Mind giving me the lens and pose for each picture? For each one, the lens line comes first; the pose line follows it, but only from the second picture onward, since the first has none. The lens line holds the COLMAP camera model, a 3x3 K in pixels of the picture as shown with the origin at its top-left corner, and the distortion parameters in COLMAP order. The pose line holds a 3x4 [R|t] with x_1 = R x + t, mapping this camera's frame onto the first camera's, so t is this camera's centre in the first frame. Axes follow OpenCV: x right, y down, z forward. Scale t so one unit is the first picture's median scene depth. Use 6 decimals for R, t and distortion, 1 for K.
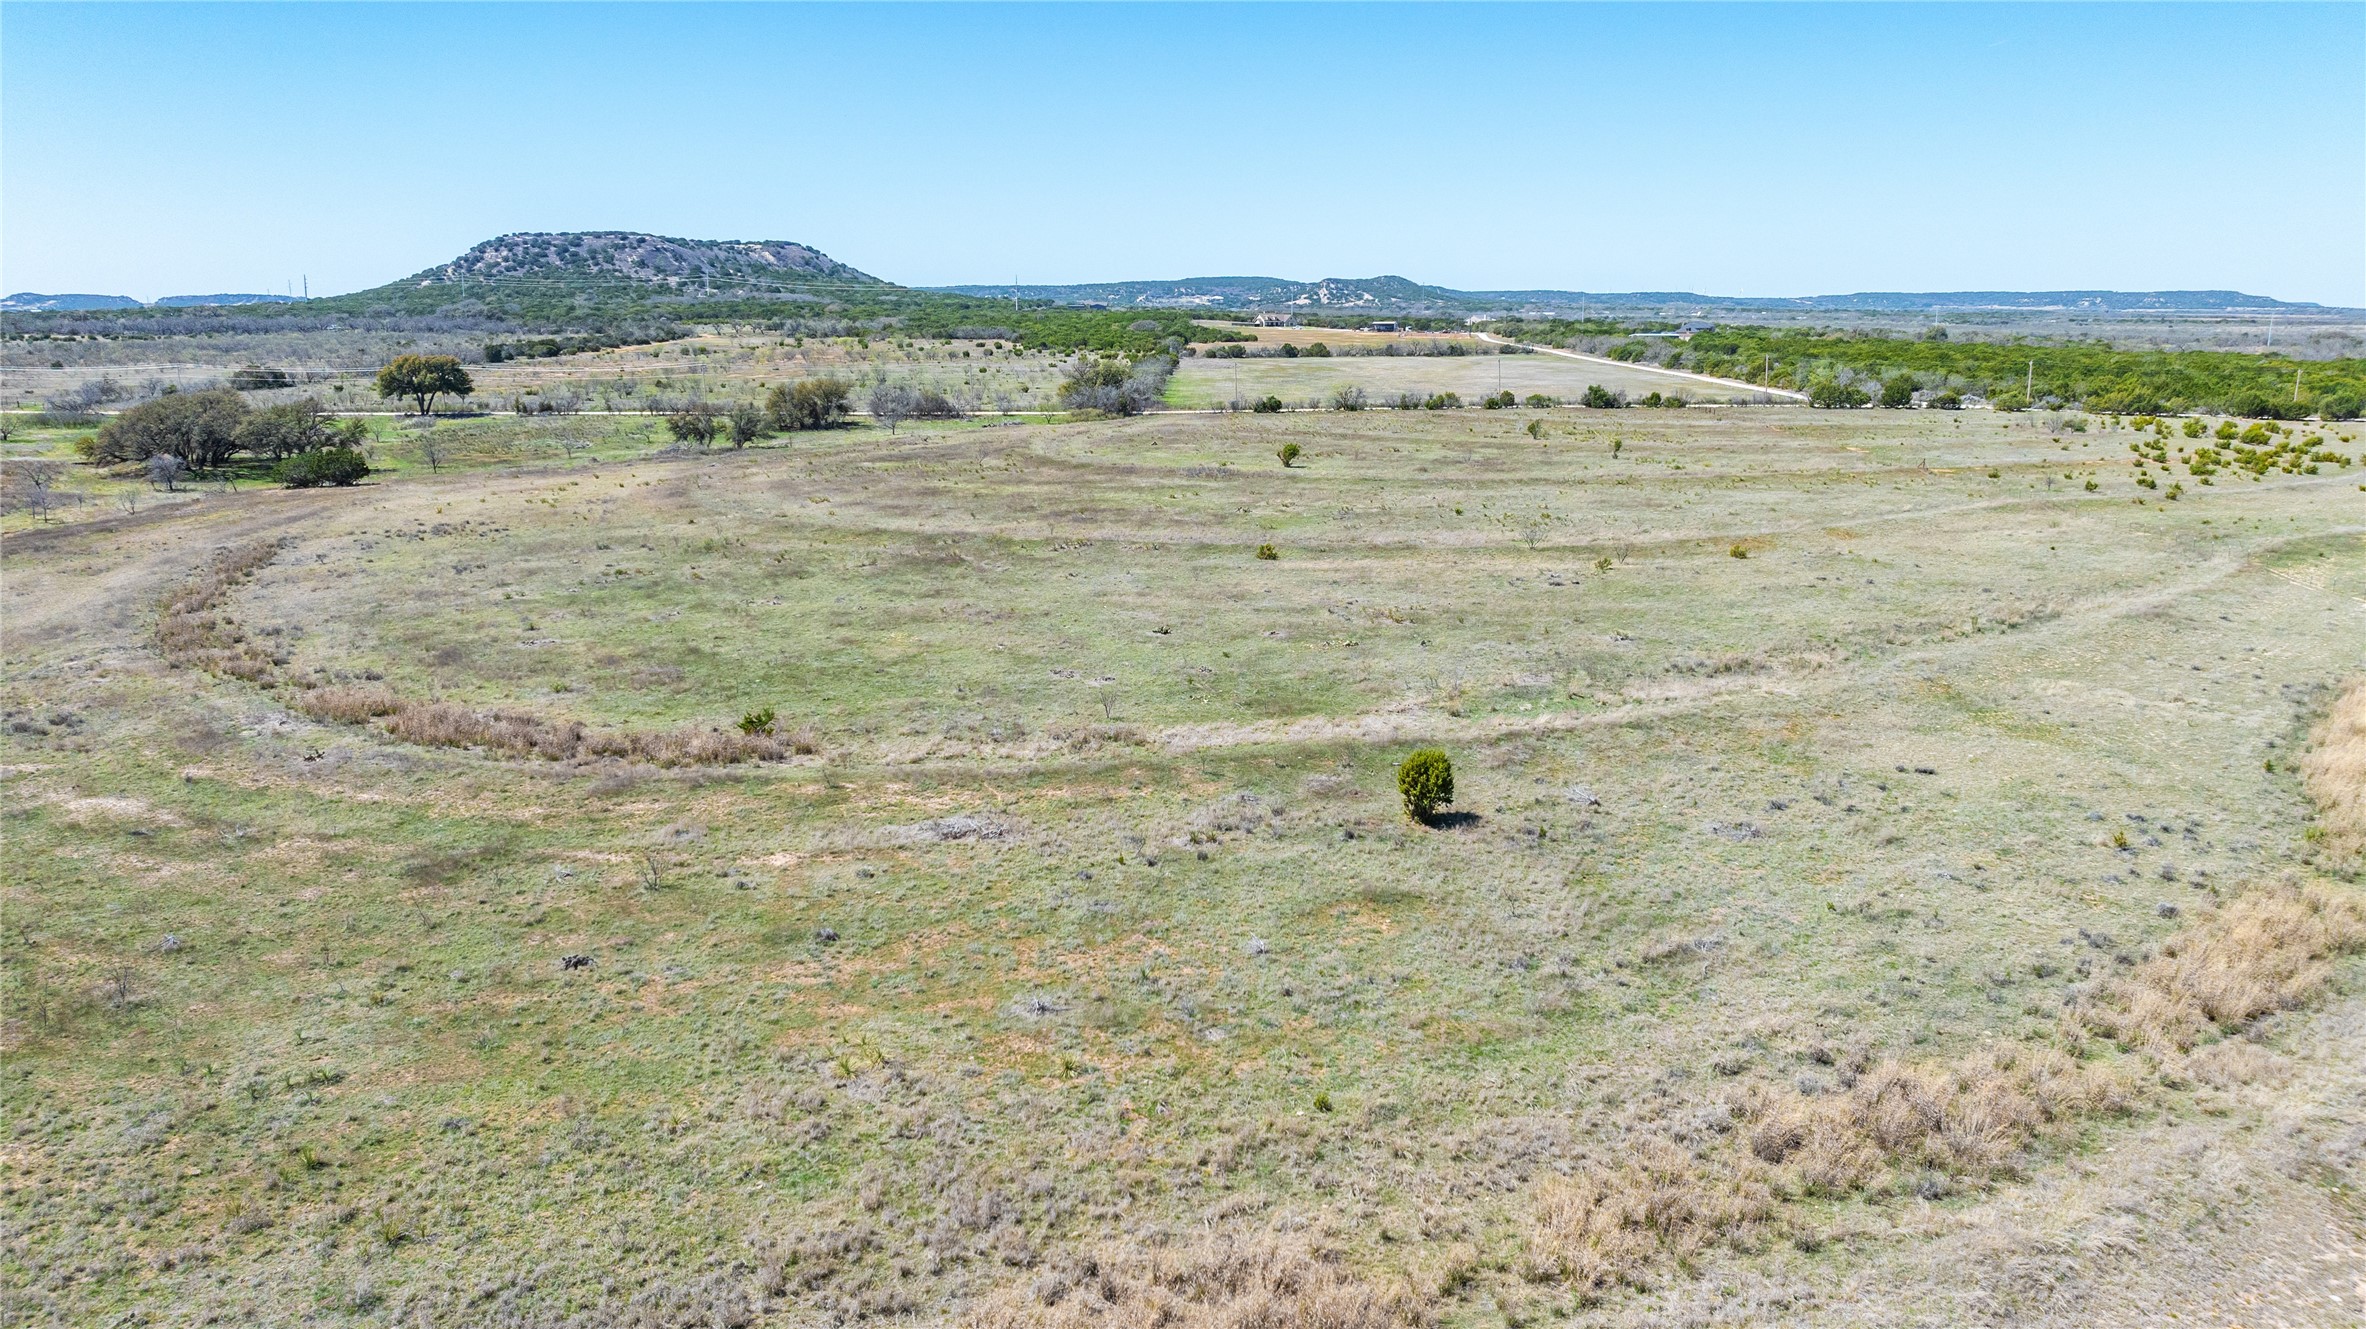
lens RADIAL K [[1691.2, 0, 1190.1], [0, 1691.2, 670.7], [0, 0, 1]] dist [-0.033914, 0.029314]
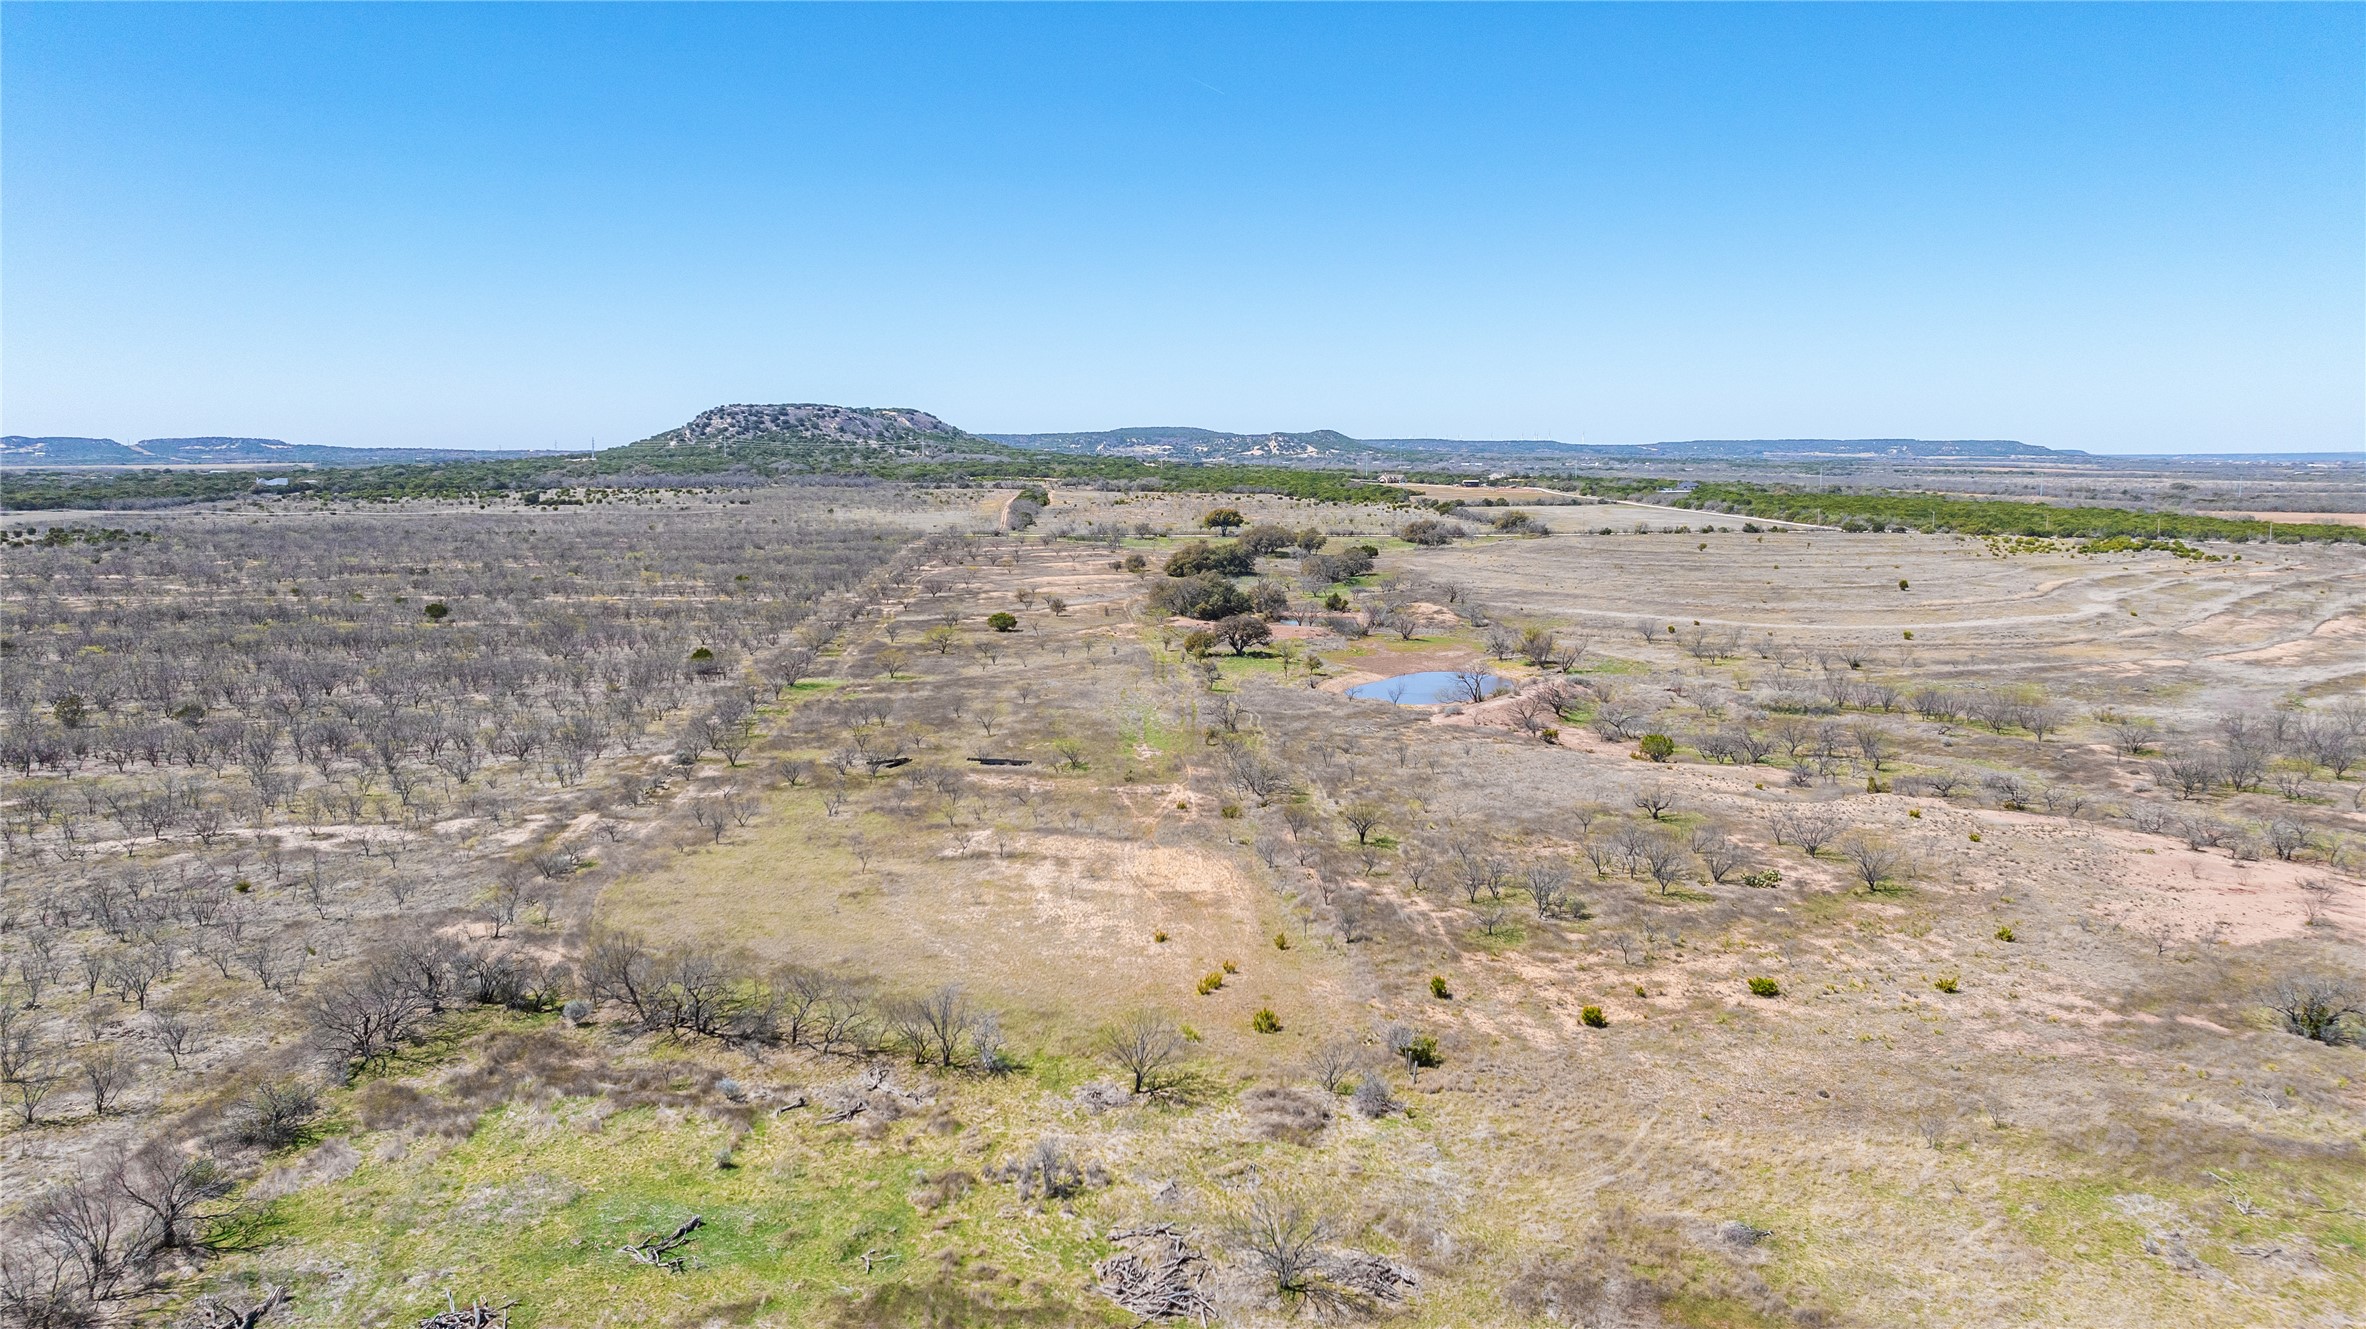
lens RADIAL K [[1691.2, 0, 1172.7], [0, 1691.2, 666.4], [0, 0, 1]] dist [-0.033914, 0.029314]
pose [[0.996419, -0.007610, 0.084205, -0.179131], [0.014558, 0.996508, -0.082216, 0.048724], [-0.083285, 0.083147, 0.993051, -0.287412]]
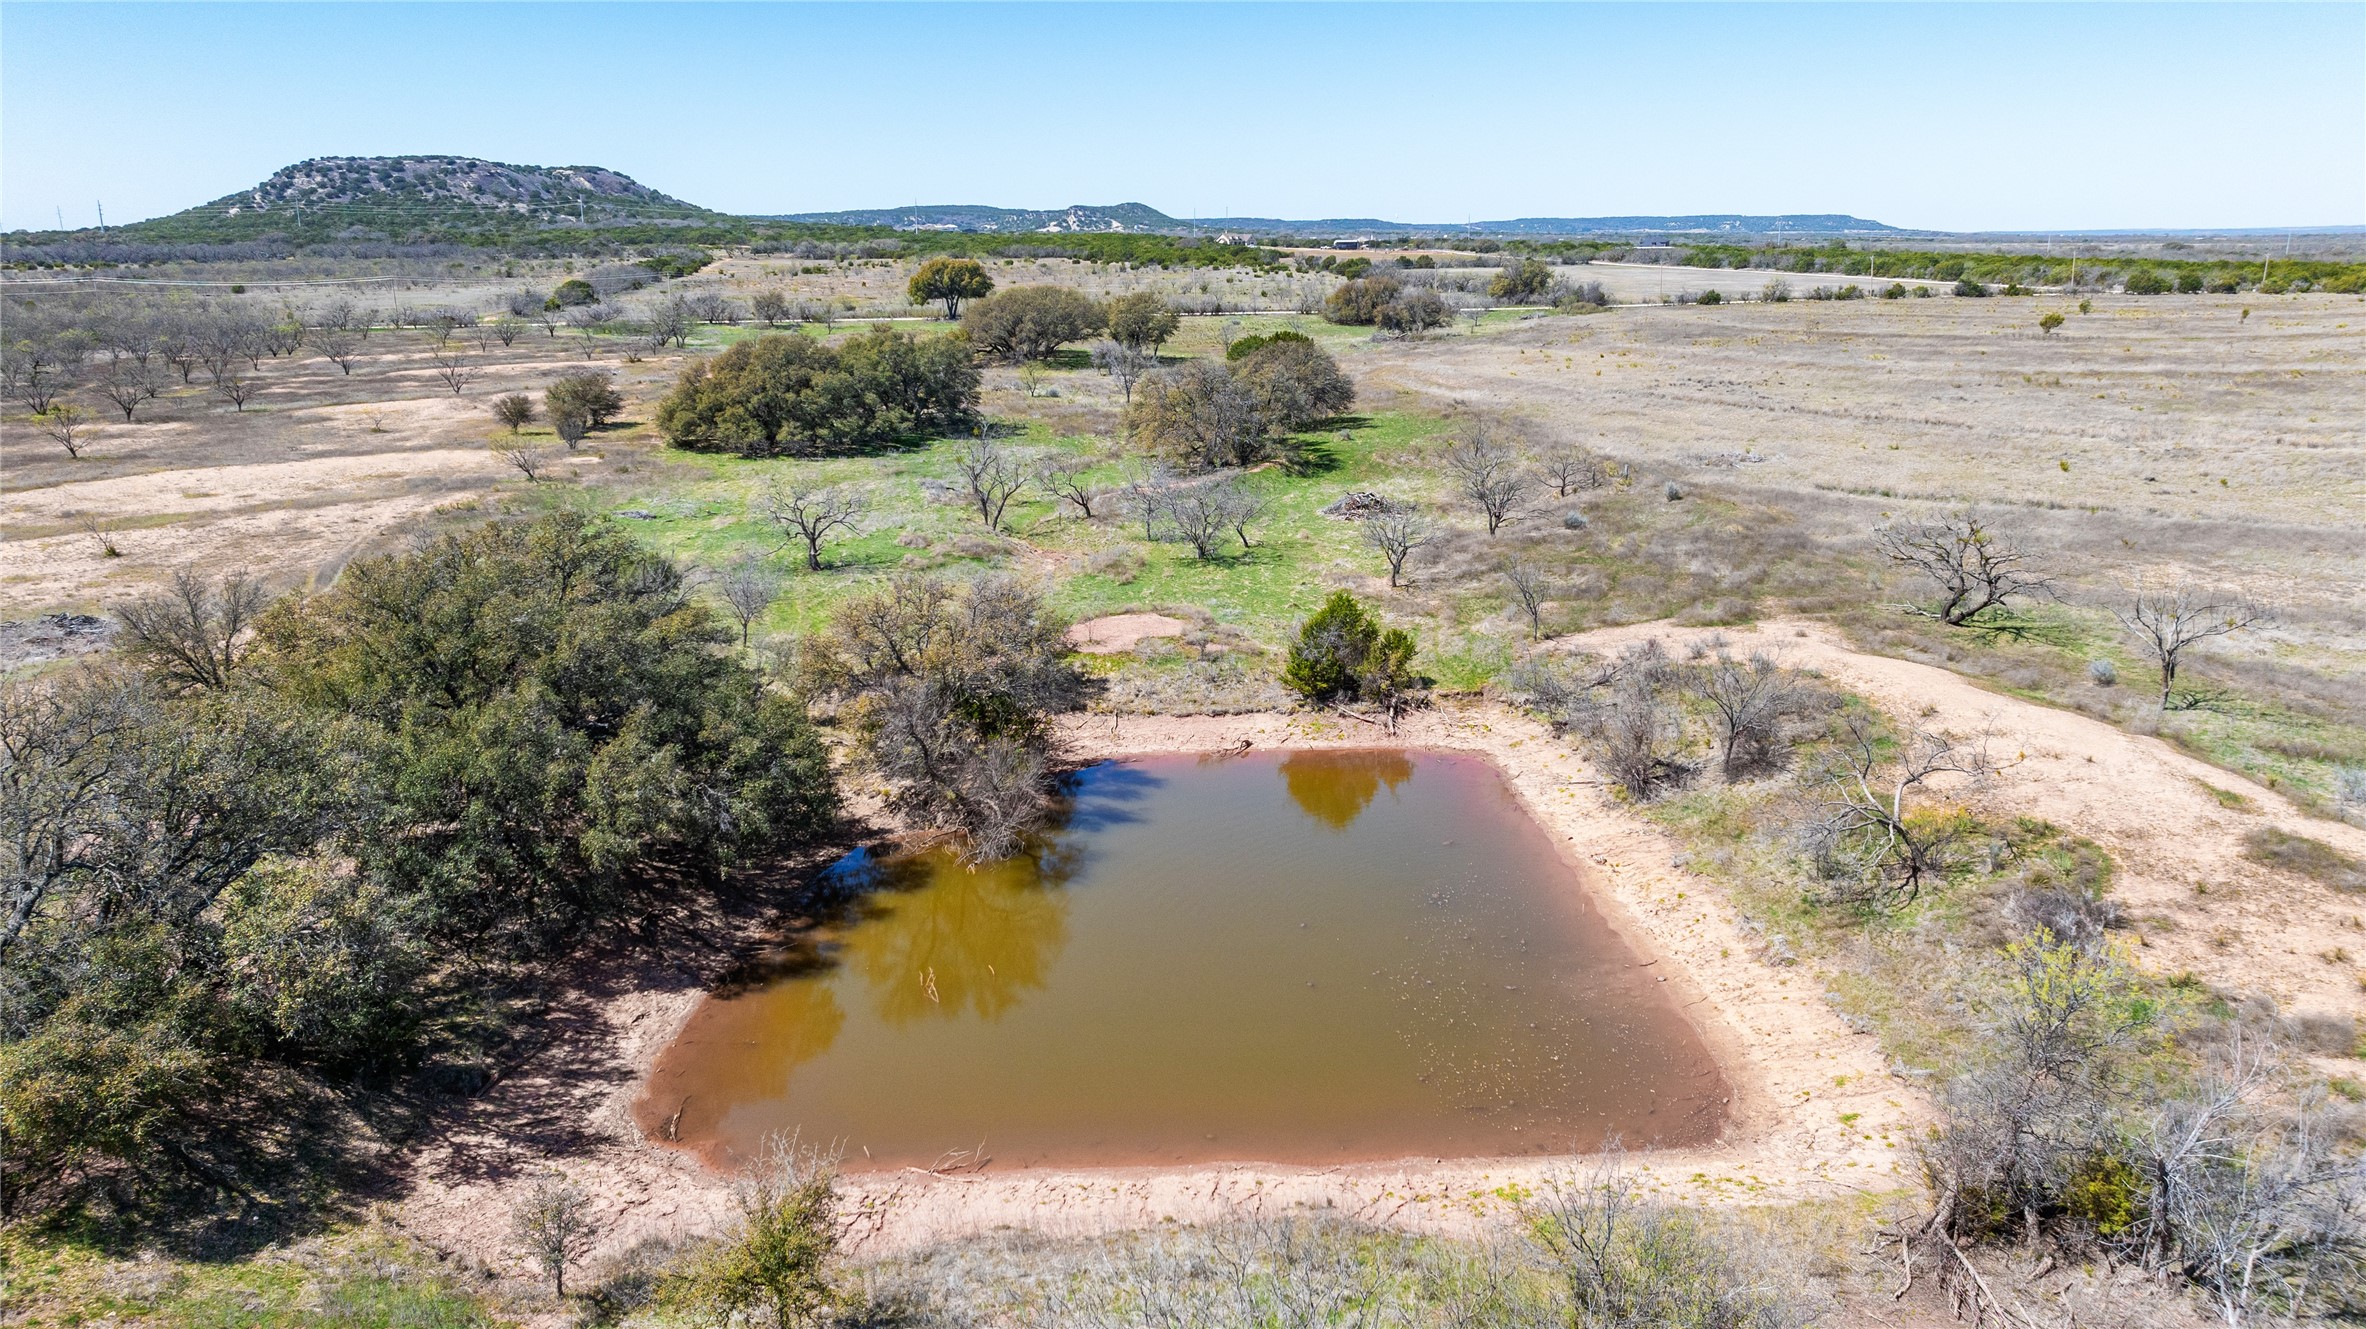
lens RADIAL K [[1691.2, 0, 1180.5], [0, 1691.2, 659.6], [0, 0, 1]] dist [-0.033914, 0.029314]
pose [[0.979286, -0.056286, 0.194499, -0.135092], [0.049913, 0.998049, 0.037520, 0.006134], [-0.196231, -0.027035, 0.980185, -0.010628]]
